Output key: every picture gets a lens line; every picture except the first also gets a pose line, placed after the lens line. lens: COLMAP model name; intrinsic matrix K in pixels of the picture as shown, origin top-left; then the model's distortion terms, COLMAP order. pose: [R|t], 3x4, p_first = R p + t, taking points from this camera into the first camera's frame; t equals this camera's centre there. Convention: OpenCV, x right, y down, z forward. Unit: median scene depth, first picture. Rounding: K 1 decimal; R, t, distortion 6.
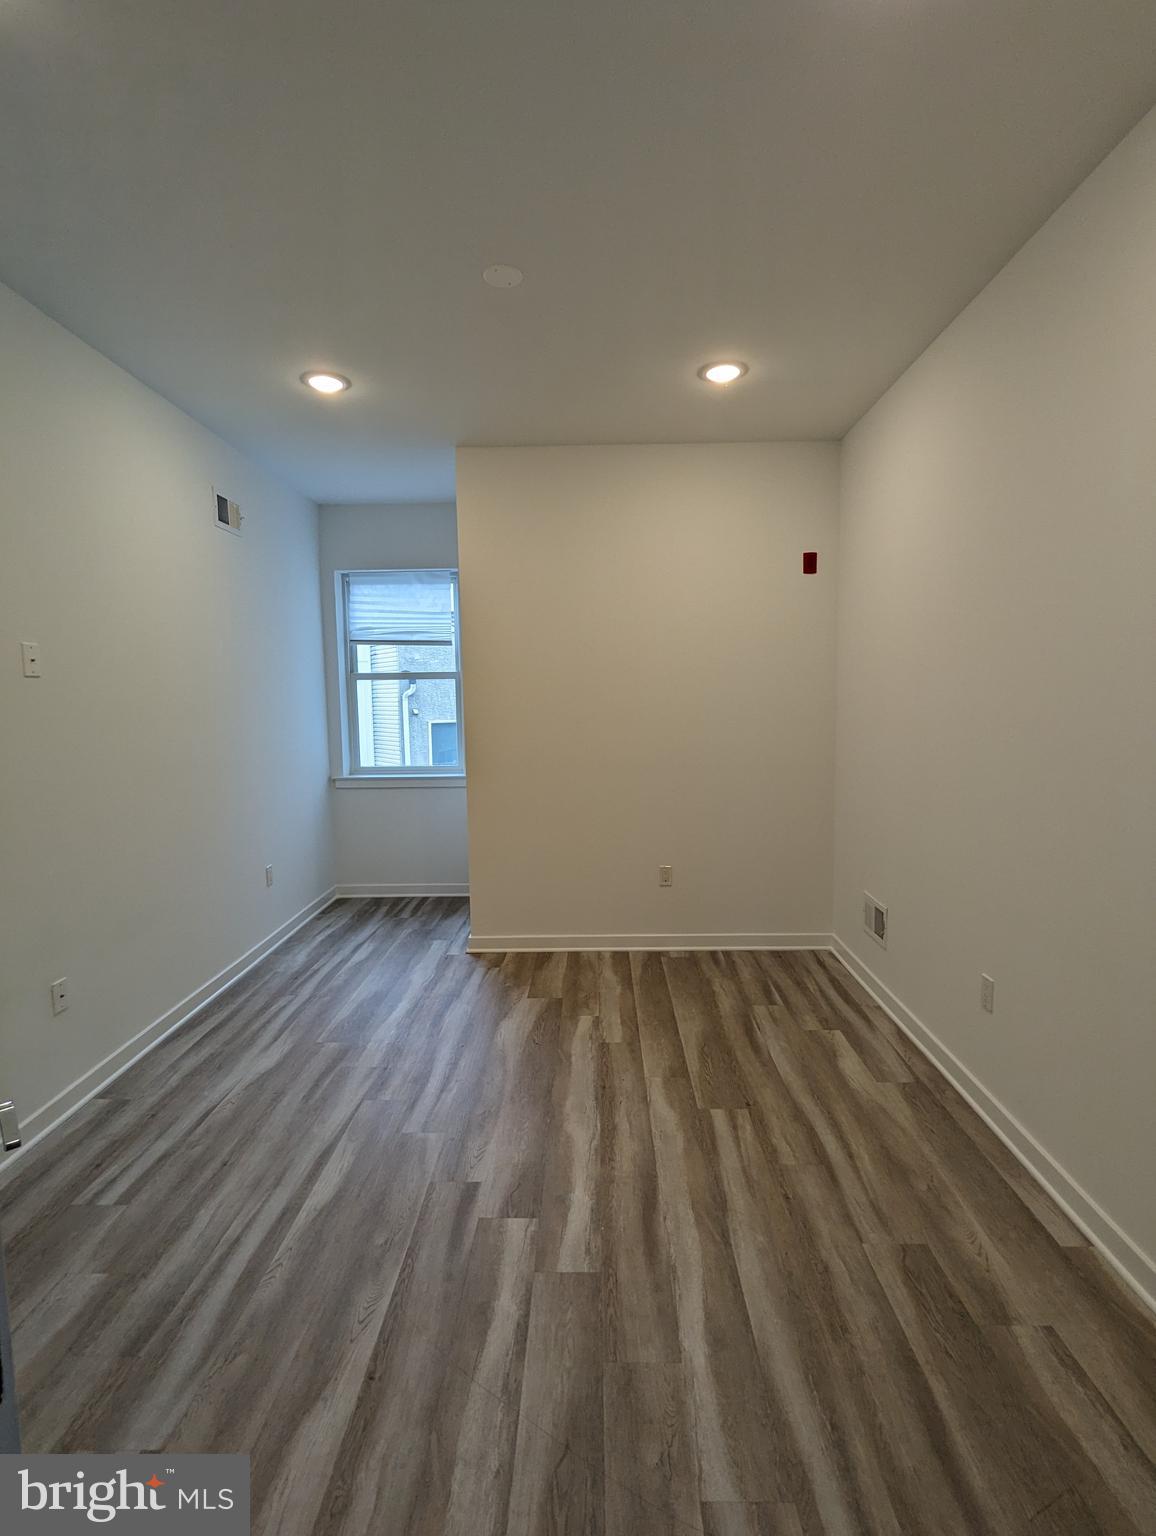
lens RADIAL K [[729.4, 0, 574.0], [0, 729.4, 765.0], [0, 0, 1]] dist [0.000412, 0.000770]
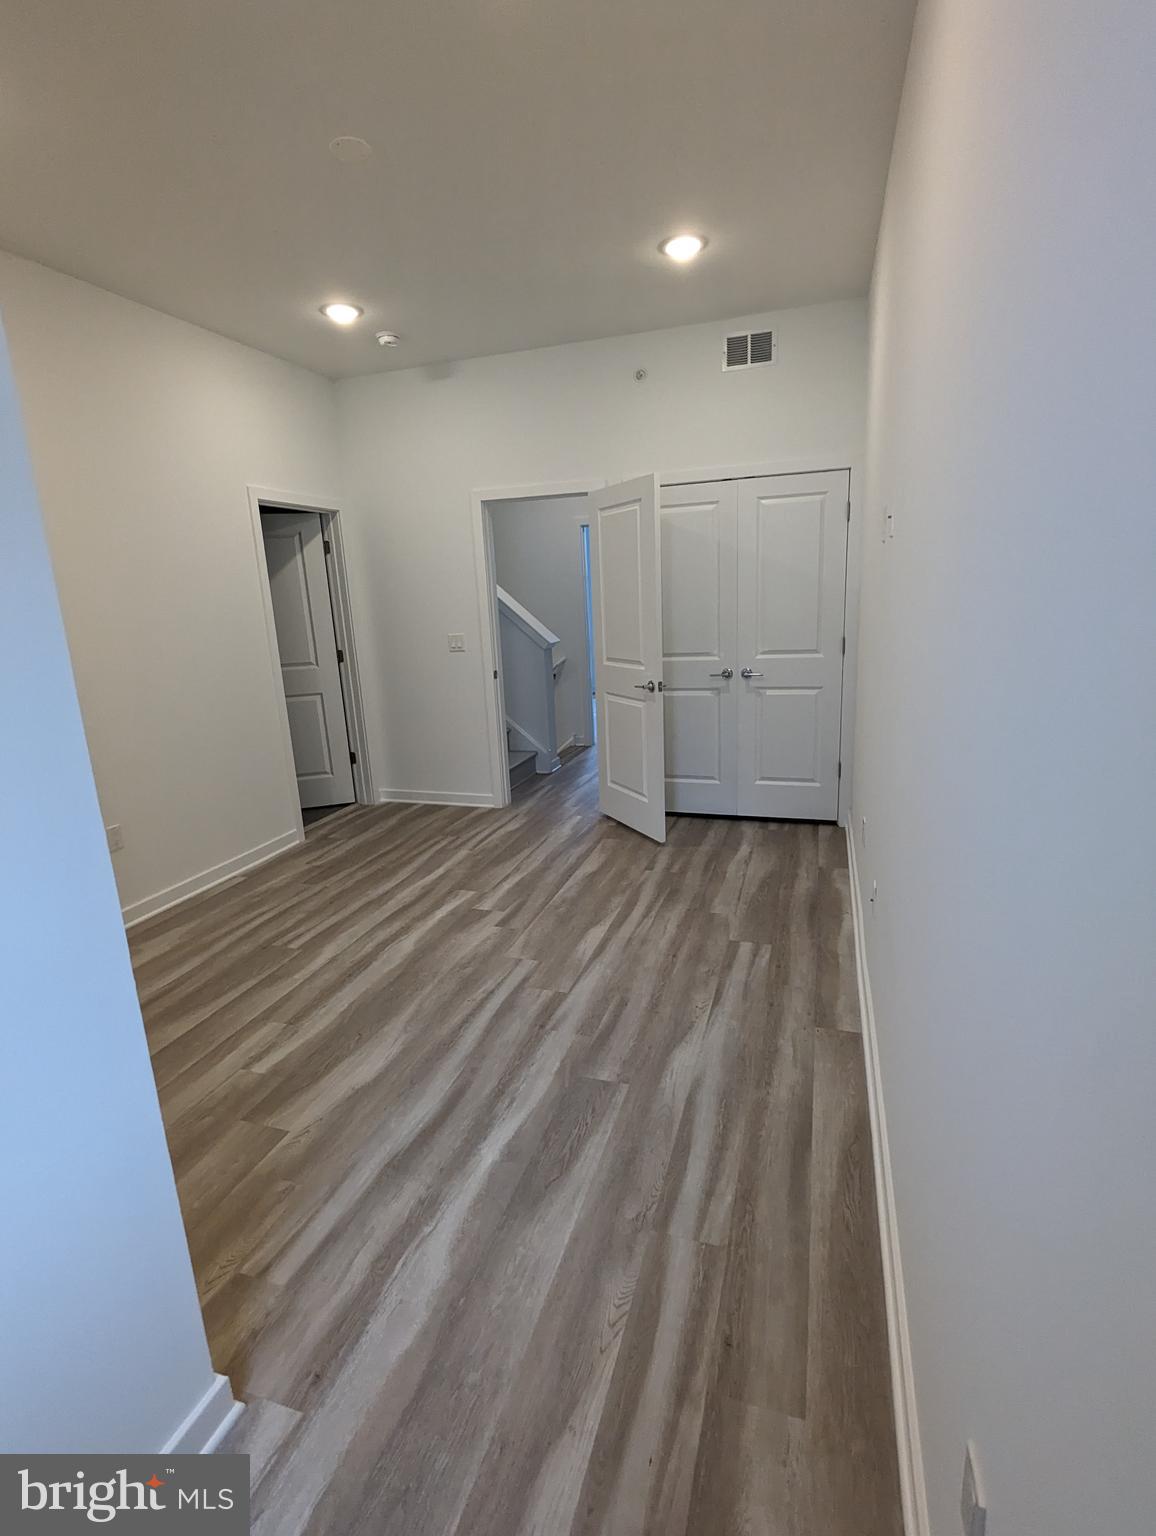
lens RADIAL K [[729.4, 0, 573.1], [0, 729.4, 769.2], [0, 0, 1]] dist [0.000412, 0.000770]
pose [[-0.955296, -0.014109, 0.295313, -0.669349], [0.085529, 0.942962, 0.321726, -0.176344], [-0.283008, 0.332602, -0.899601, 2.047011]]
